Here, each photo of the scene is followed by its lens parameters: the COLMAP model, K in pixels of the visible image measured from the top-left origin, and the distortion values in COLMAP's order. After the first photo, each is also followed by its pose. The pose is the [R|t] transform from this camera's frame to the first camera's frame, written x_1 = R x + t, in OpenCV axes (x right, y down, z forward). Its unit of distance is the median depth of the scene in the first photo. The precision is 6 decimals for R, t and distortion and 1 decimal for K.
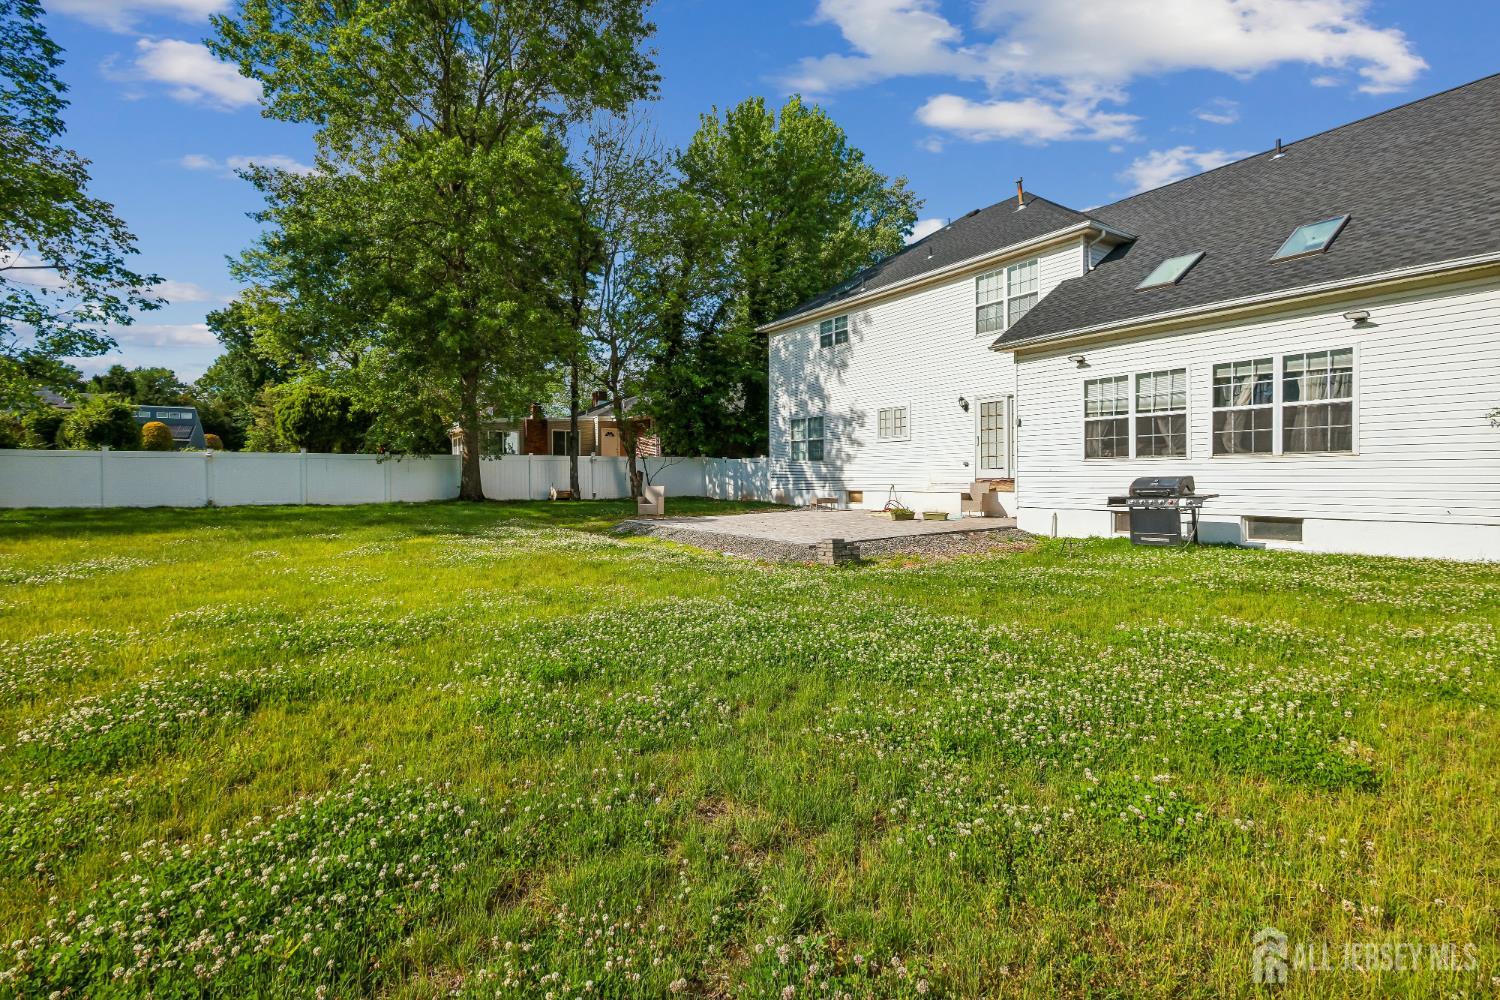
lens RADIAL K [[704.7, 0, 749.3], [0, 704.7, 487.9], [0, 0, 1]] dist [-0.001287, 0.000027]
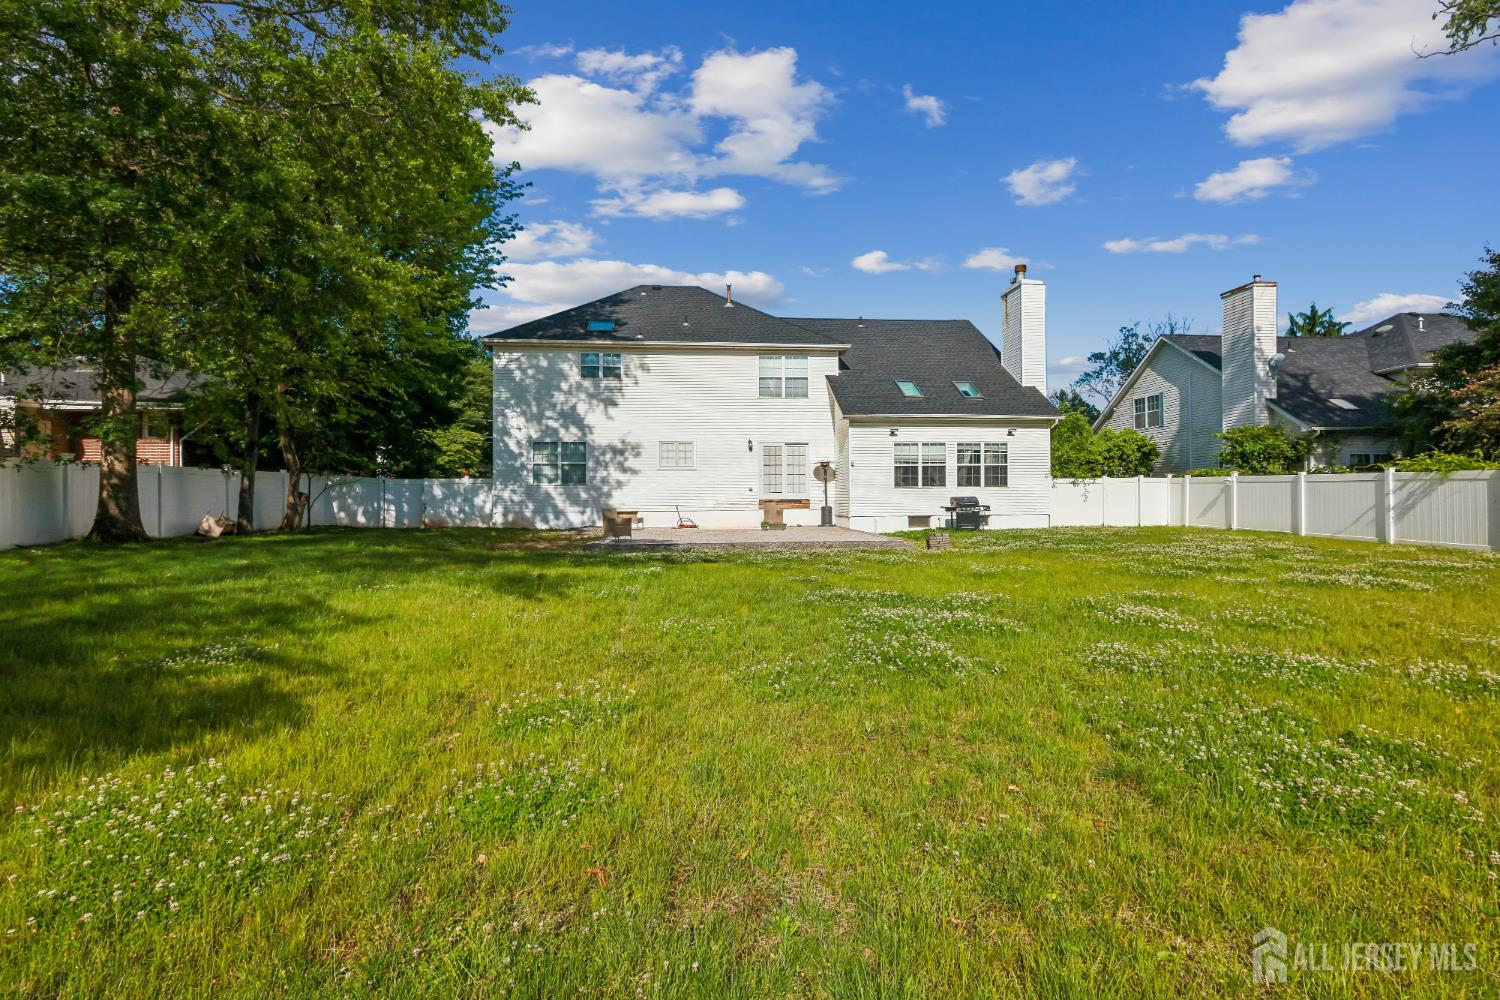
lens RADIAL K [[704.7, 0, 749.3], [0, 704.7, 487.9], [0, 0, 1]] dist [-0.001287, 0.000027]
pose [[0.455886, 0.023319, 0.889733, -0.752520], [0.024996, 0.998927, -0.038988, 0.011549], [-0.889687, 0.040013, 0.454814, 0.313410]]
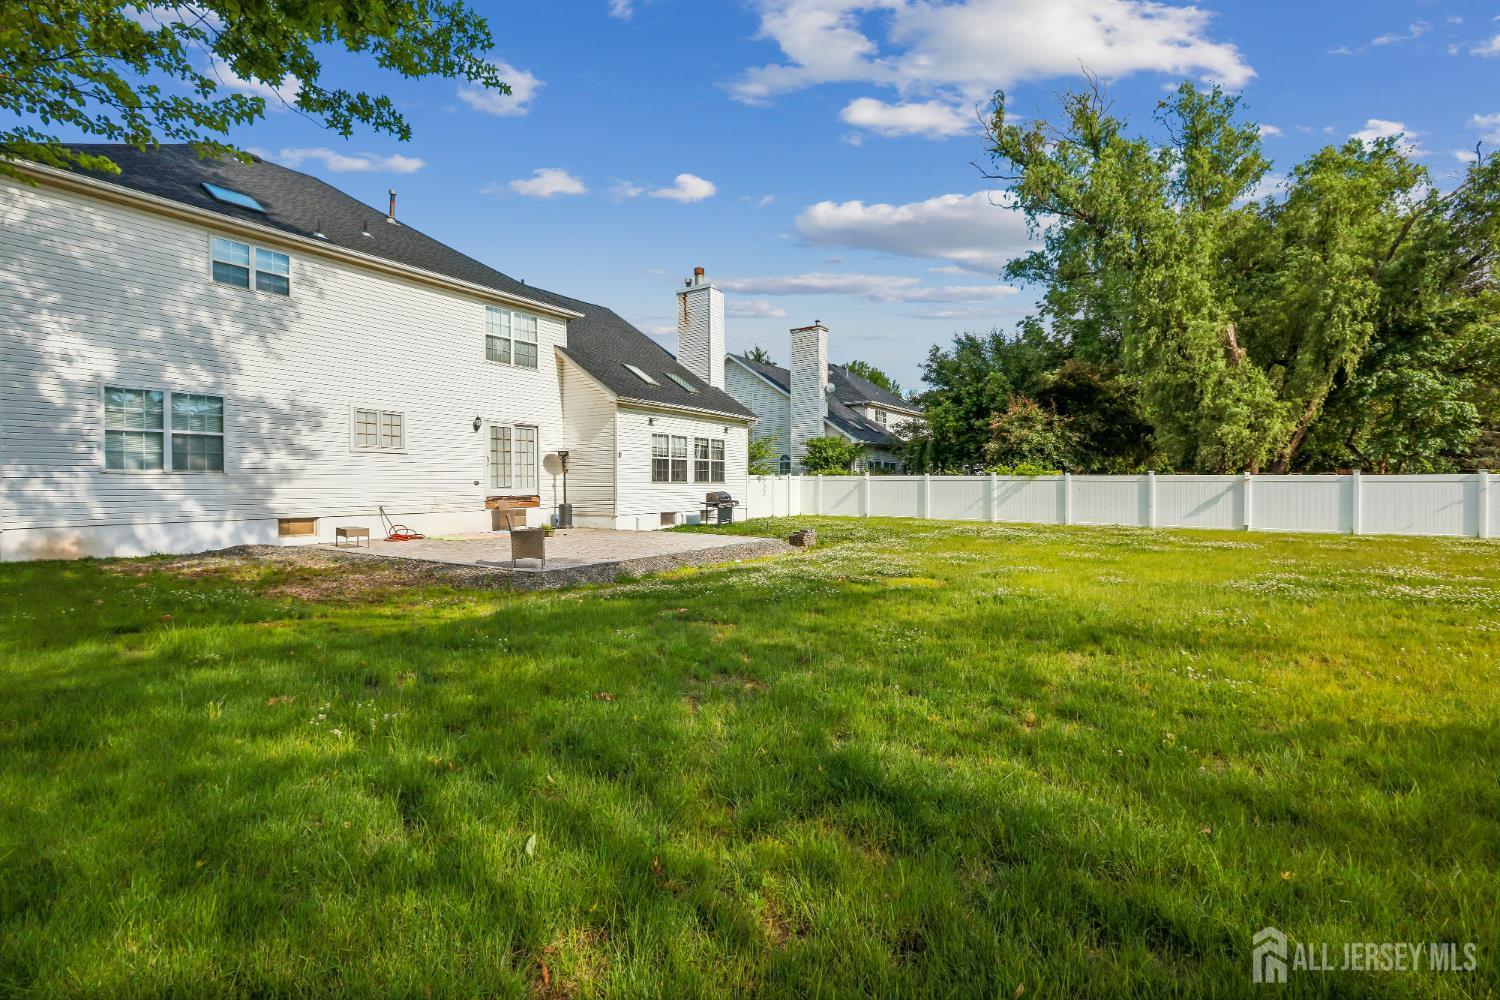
lens RADIAL K [[704.7, 0, 749.3], [0, 704.7, 487.9], [0, 0, 1]] dist [-0.001287, 0.000027]
pose [[-0.413852, 0.015107, 0.910219, -0.644373], [0.037771, 0.999286, 0.000588, -0.012609], [-0.909560, 0.034623, -0.414128, 0.877644]]
